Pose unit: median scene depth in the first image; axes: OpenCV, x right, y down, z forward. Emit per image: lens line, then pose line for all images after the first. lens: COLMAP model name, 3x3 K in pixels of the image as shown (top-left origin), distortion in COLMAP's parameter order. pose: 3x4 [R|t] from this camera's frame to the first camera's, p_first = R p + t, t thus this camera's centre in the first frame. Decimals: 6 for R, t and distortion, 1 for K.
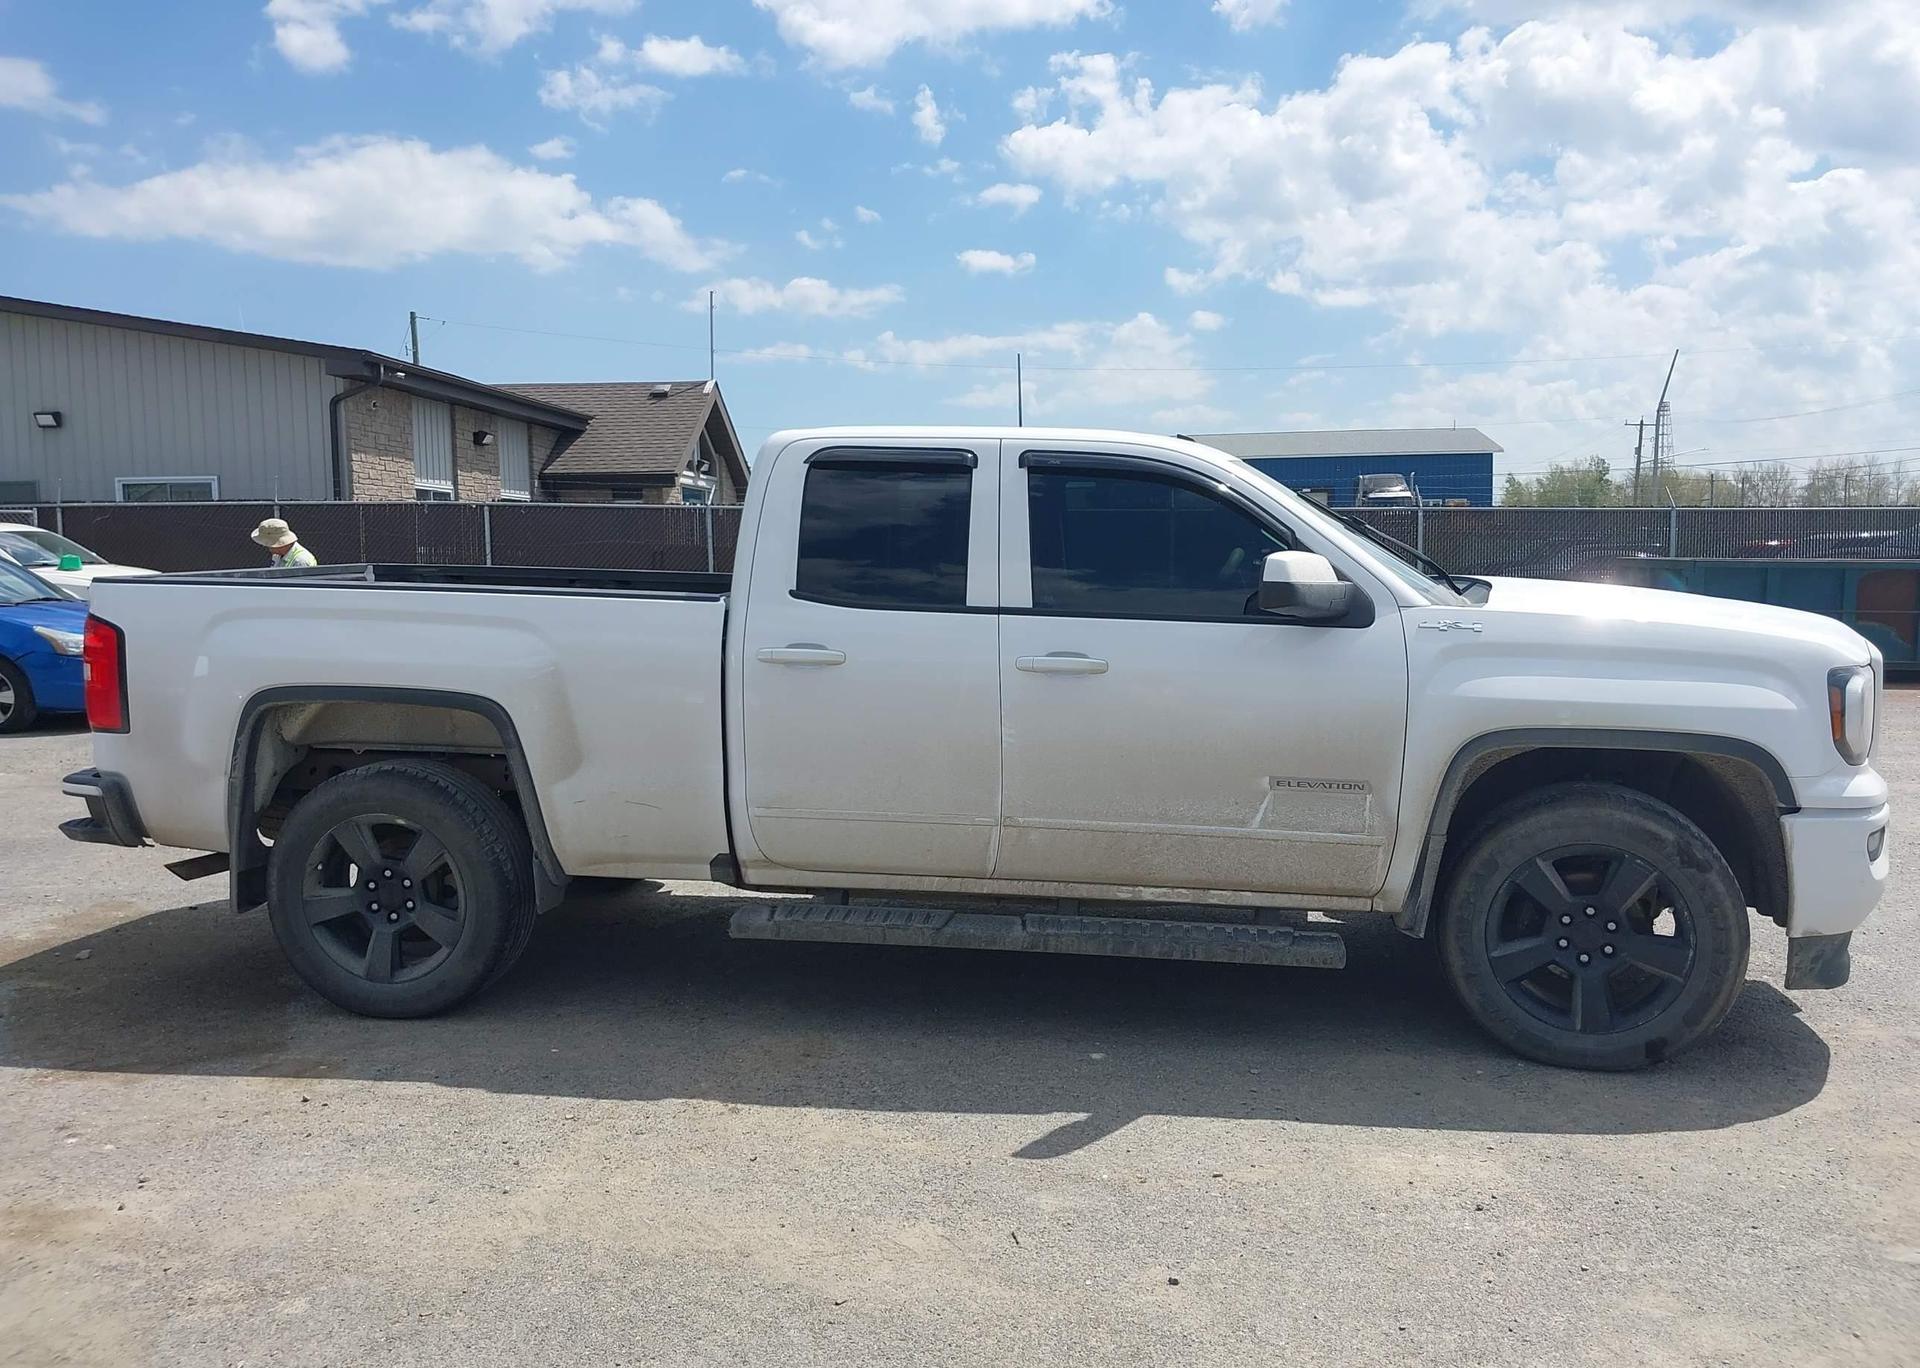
lens RADIAL K [[1501.6, 0, 966.9], [0, 1501.6, 694.9], [0, 0, 1]] dist [0.045174, -0.066764]
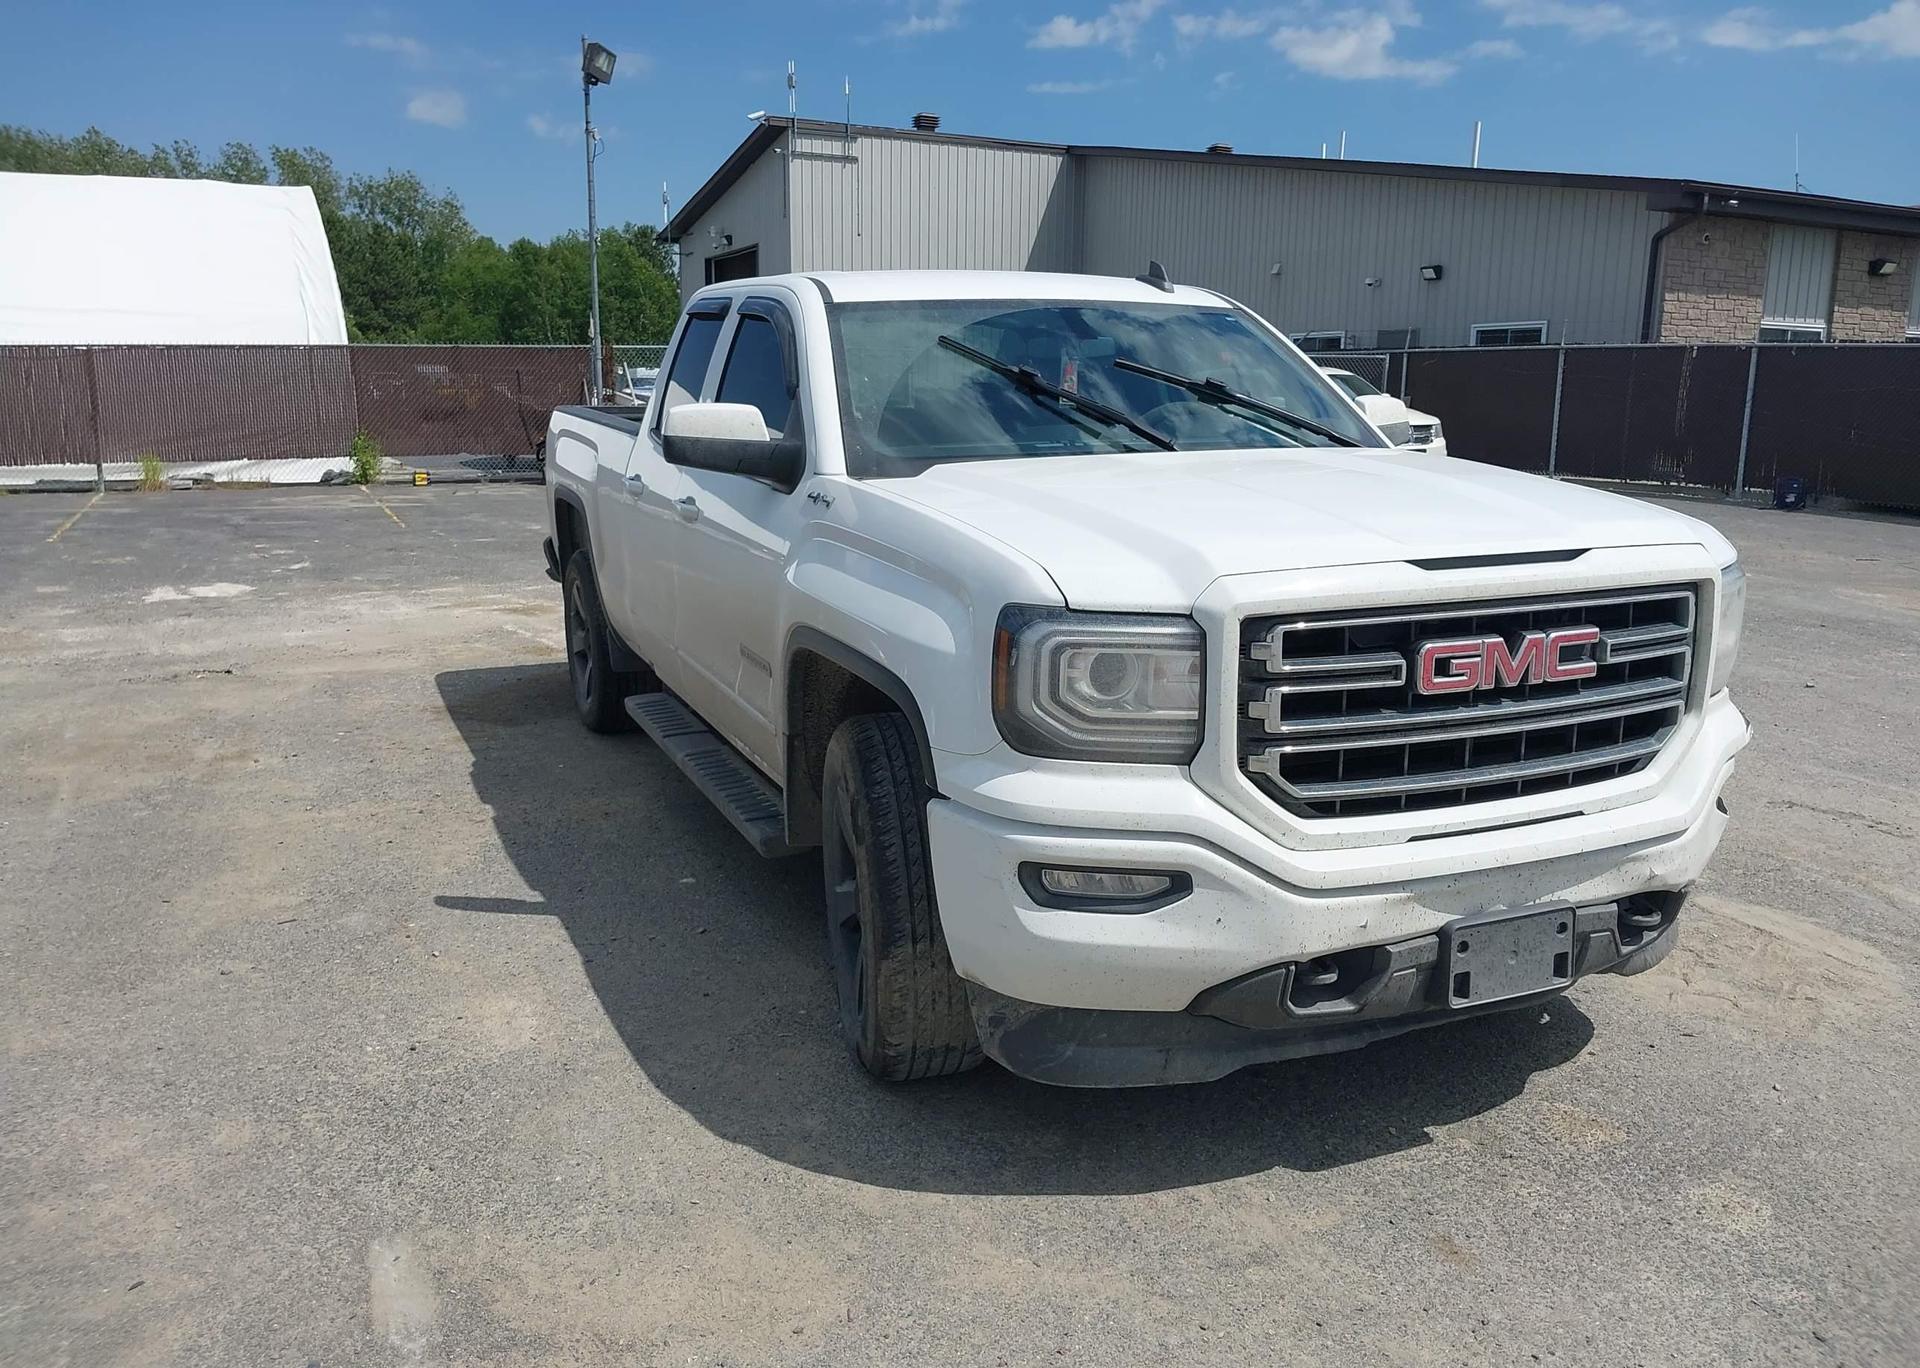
lens RADIAL K [[1508.8, 0, 960.0], [0, 1508.8, 684.0], [0, 0, 1]] dist [0.080346, -0.140926]
pose [[0.515316, 0.175689, -0.838798, 1.045243], [-0.097478, 0.984425, 0.146306, -0.071604], [0.851438, 0.006370, 0.524416, 0.592103]]
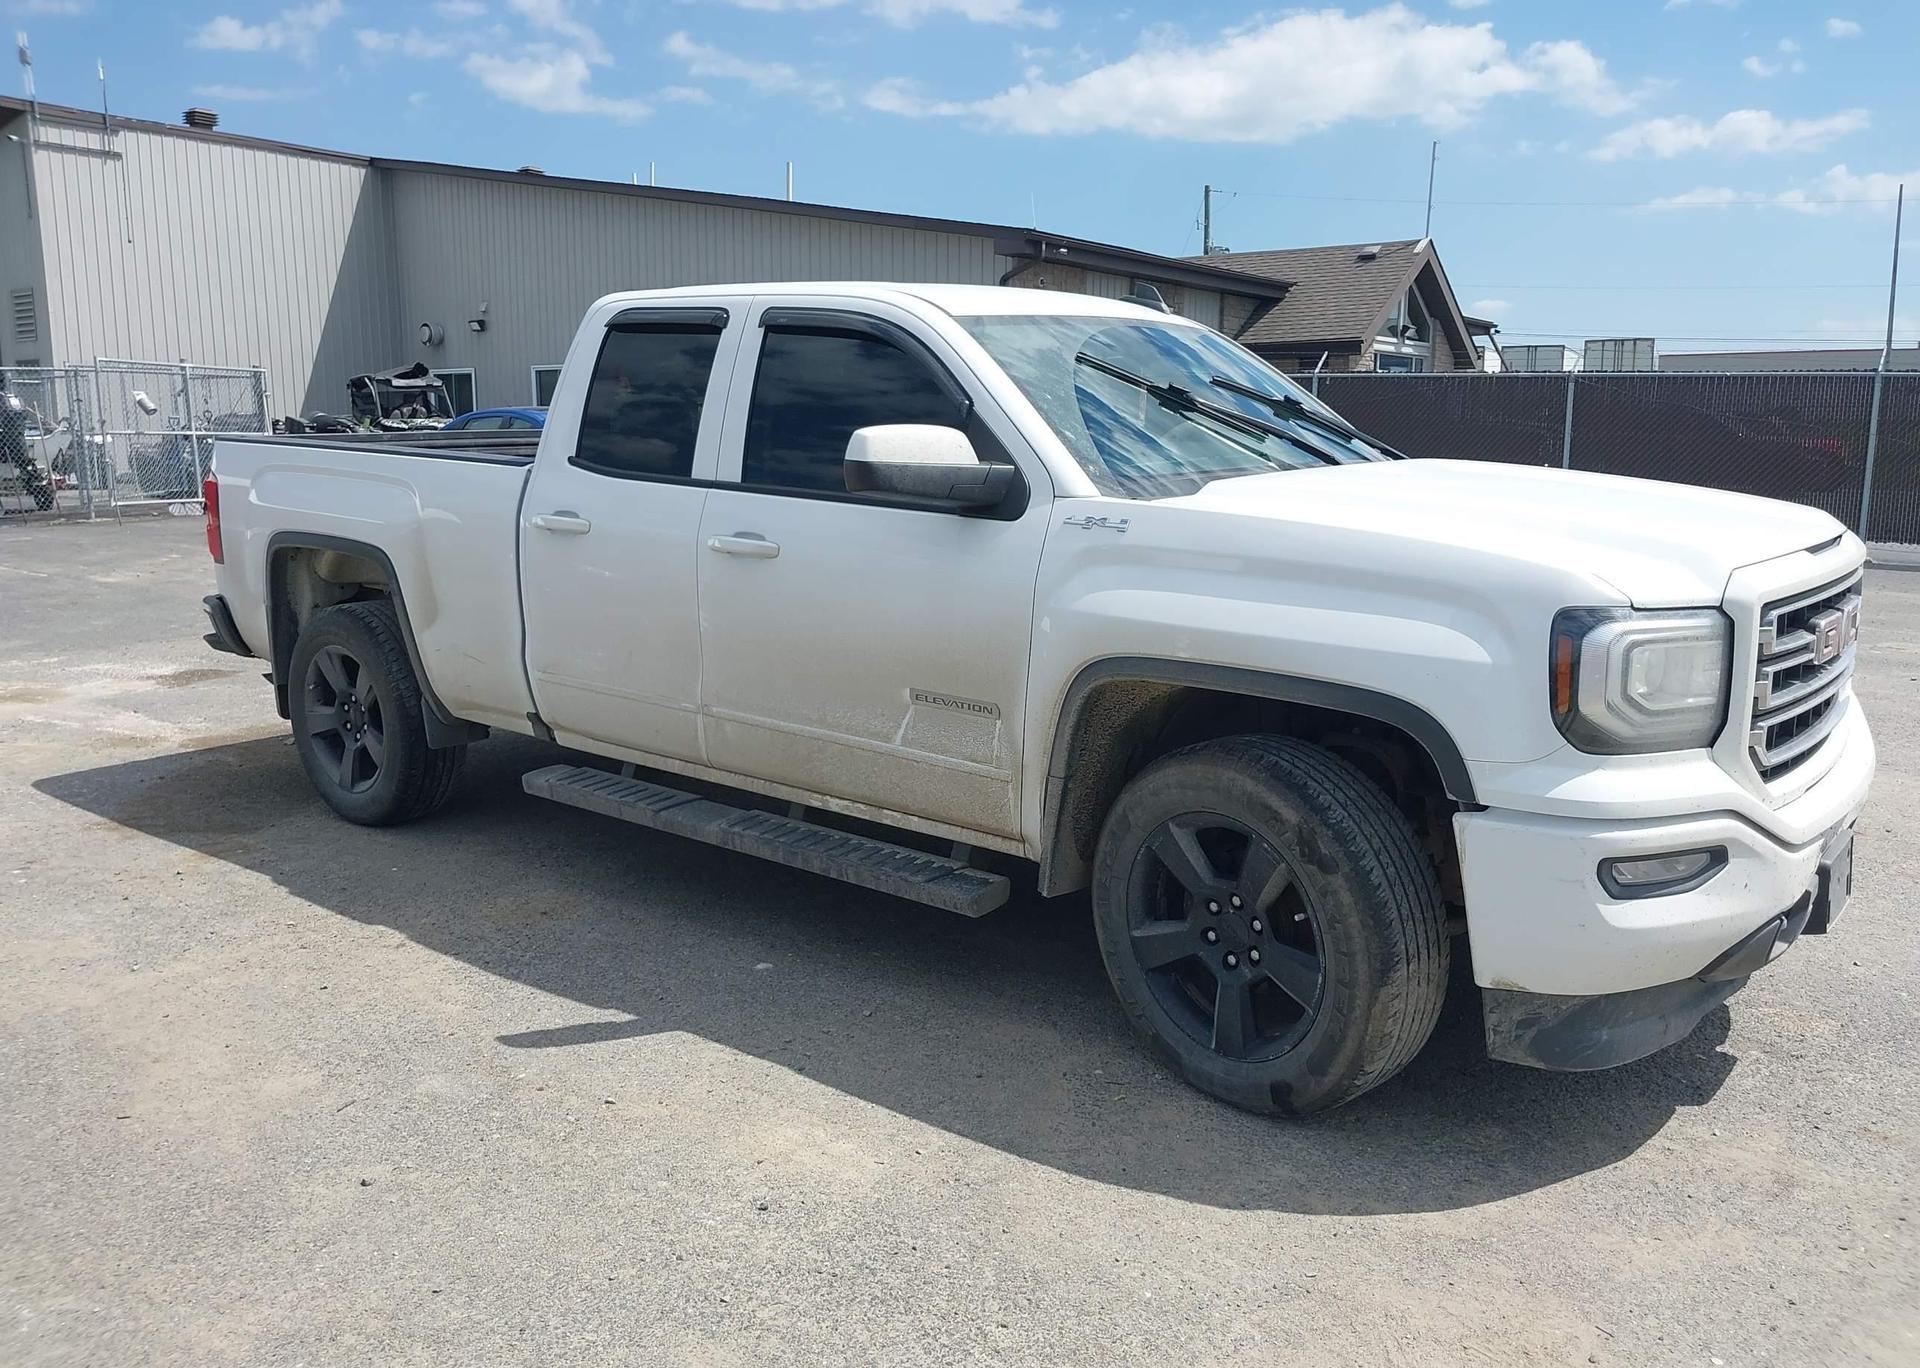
lens RADIAL K [[1501.6, 0, 966.9], [0, 1501.6, 694.9], [0, 0, 1]] dist [0.045174, -0.066764]
pose [[0.855764, 0.100345, -0.507542, 0.645030], [-0.057747, 0.993407, 0.099038, -0.027991], [0.514134, -0.055444, 0.855916, 0.268866]]
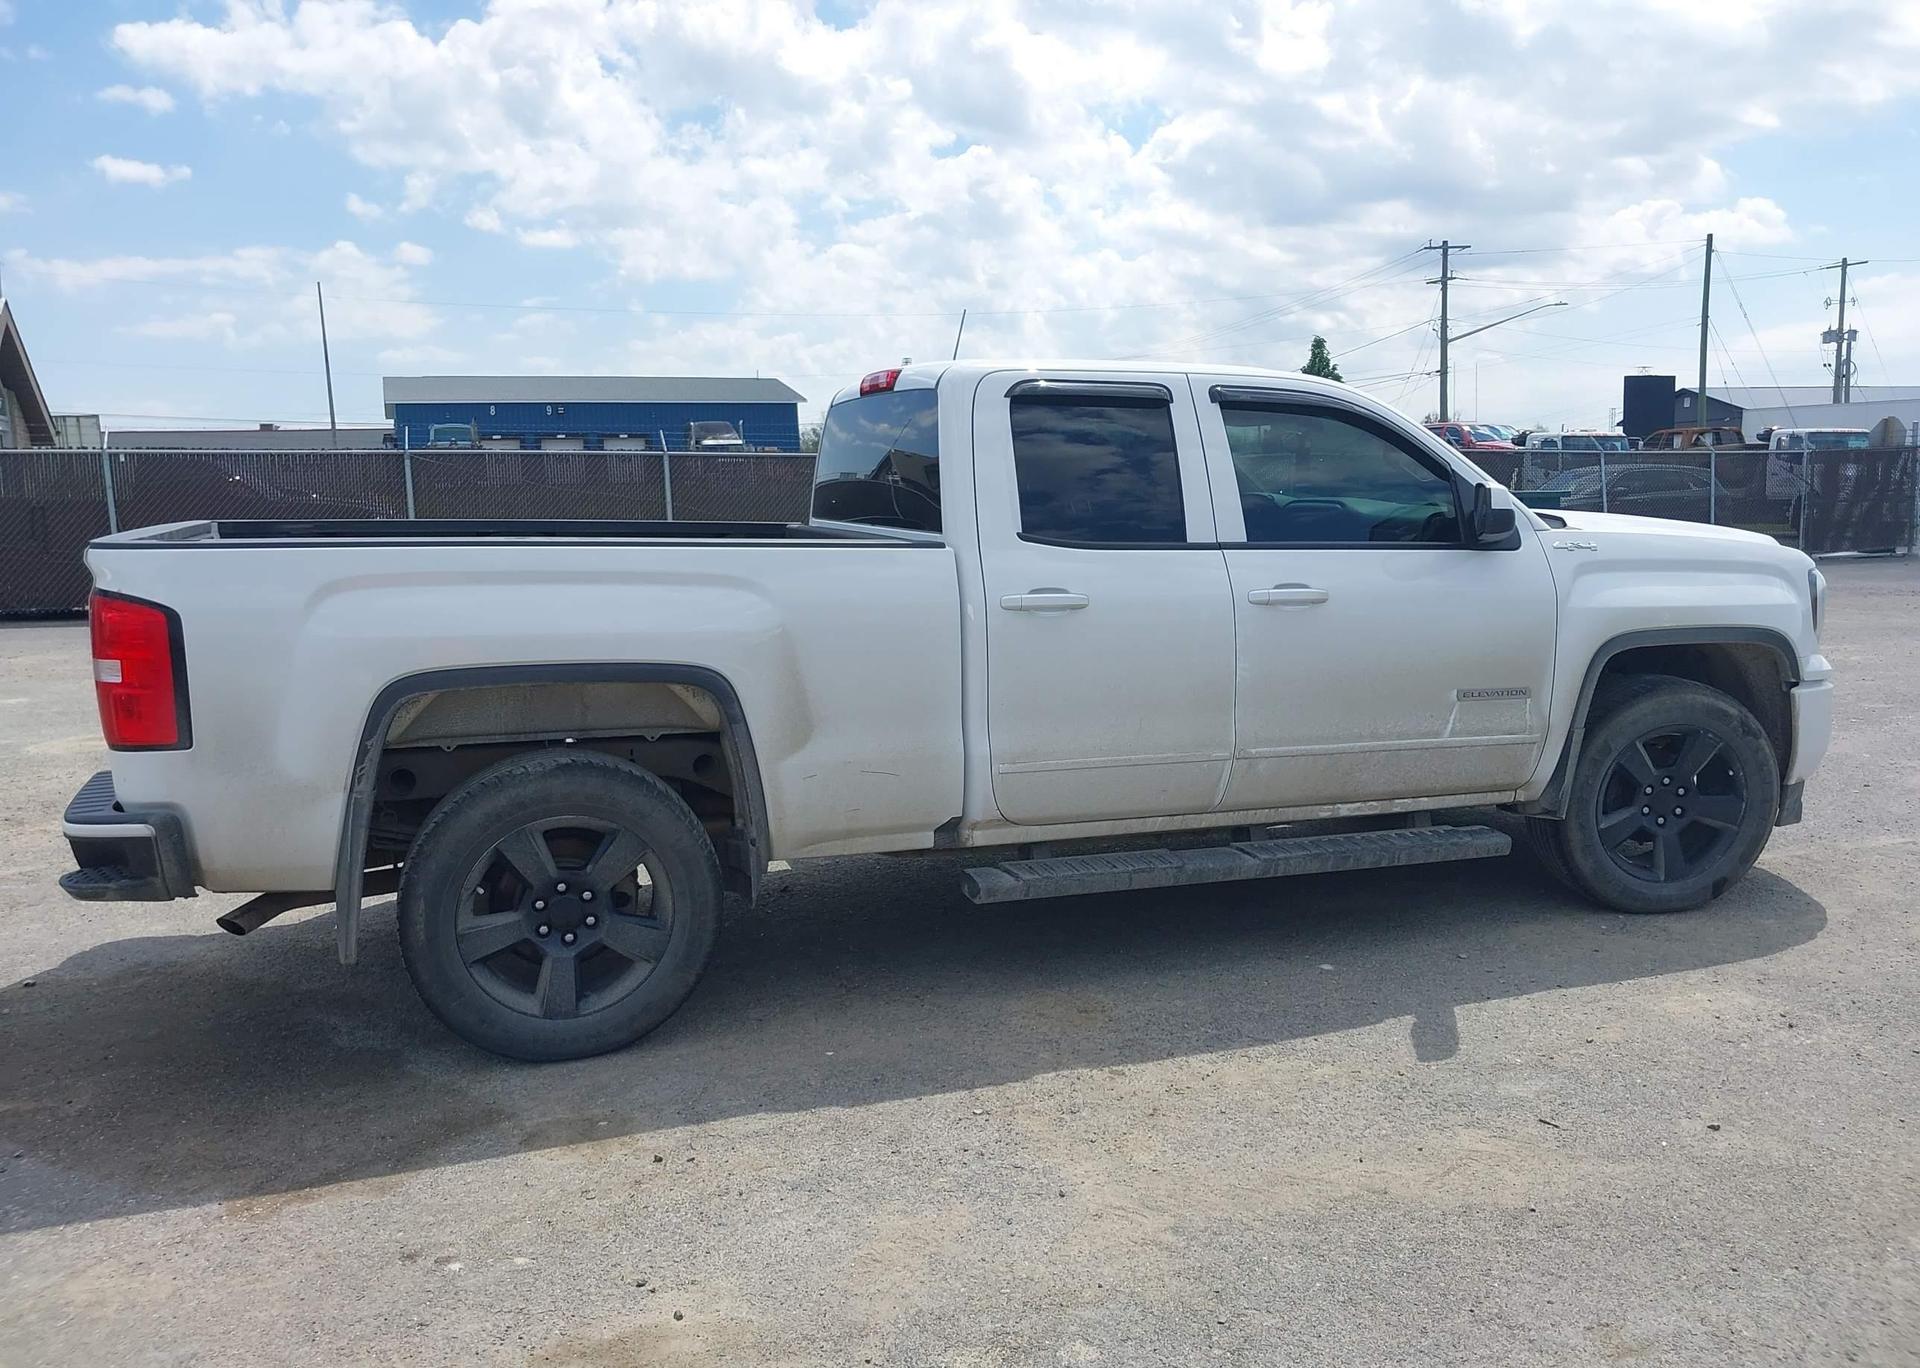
lens RADIAL K [[1501.6, 0, 966.9], [0, 1501.6, 694.9], [0, 0, 1]] dist [0.045174, -0.066764]
pose [[0.892327, -0.075133, 0.445093, -0.585504], [0.059530, 0.997025, 0.048954, -0.016100], [-0.447447, -0.017187, 0.894145, 0.169596]]
